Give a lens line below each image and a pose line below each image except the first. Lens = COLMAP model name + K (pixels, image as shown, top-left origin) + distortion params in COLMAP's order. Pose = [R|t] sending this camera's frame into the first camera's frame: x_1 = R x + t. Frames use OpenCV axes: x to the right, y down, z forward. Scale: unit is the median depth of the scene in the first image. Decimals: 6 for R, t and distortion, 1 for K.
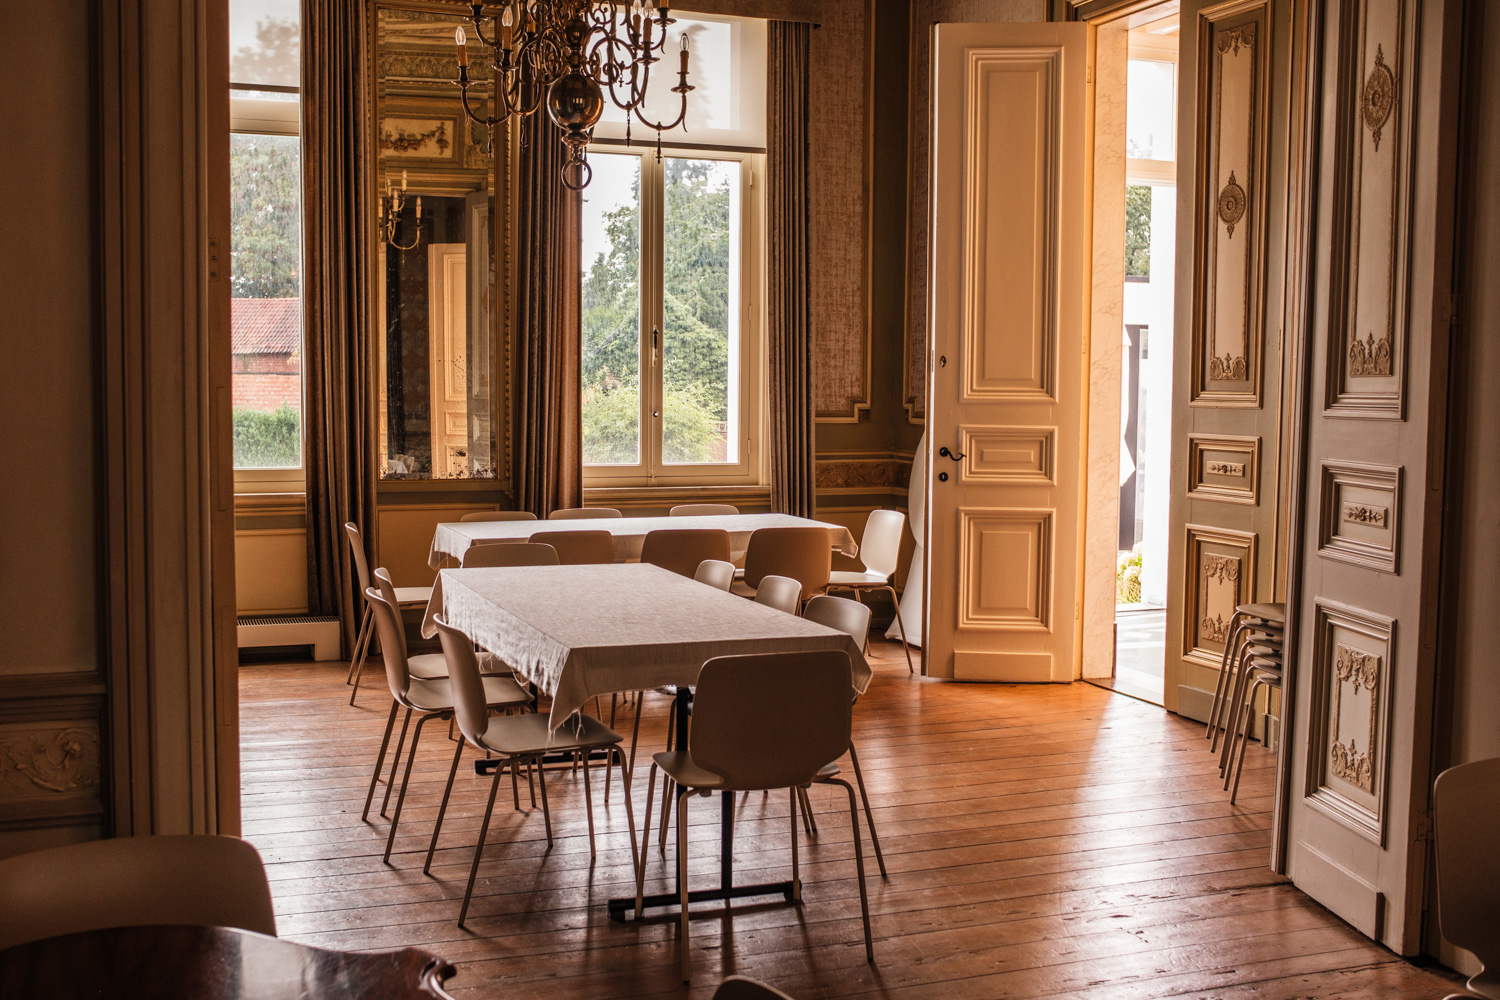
lens RADIAL K [[1585.6, 0, 743.7], [0, 1585.6, 505.4], [0, 0, 1]] dist [-0.126475, 0.176238]
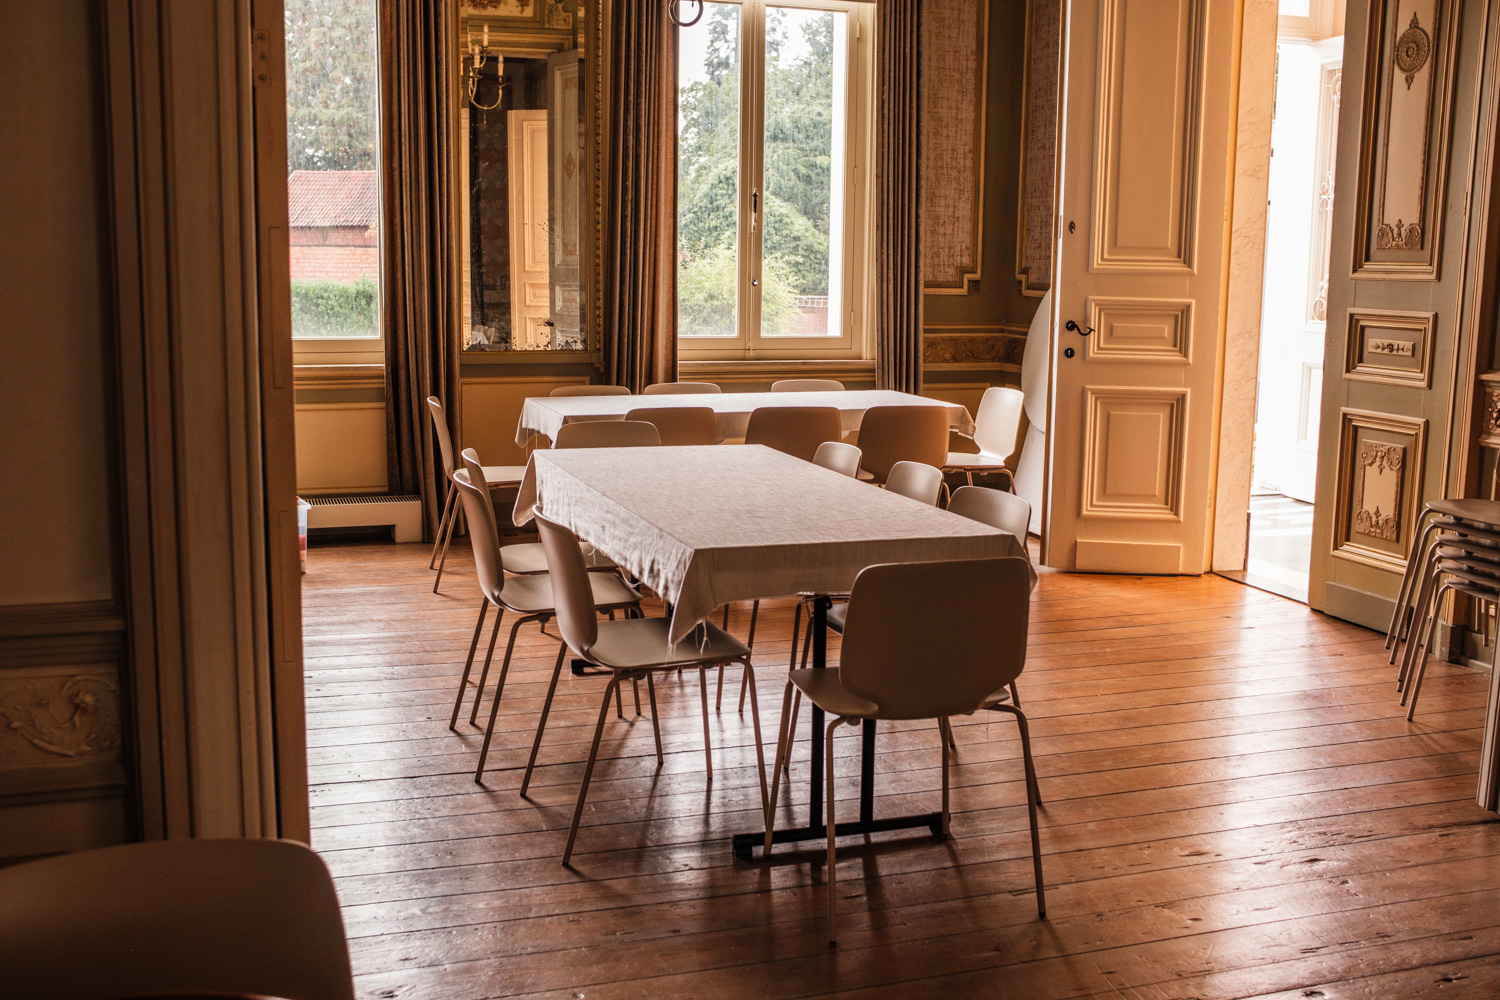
lens RADIAL K [[1535.7, 0, 767.5], [0, 1535.7, 496.0], [0, 0, 1]] dist [-0.127716, 0.200098]
pose [[0.999623, 0.010595, -0.025321, -0.030165], [-0.008634, 0.997046, 0.076319, -0.001217], [0.026054, -0.076071, 0.996762, 0.107105]]
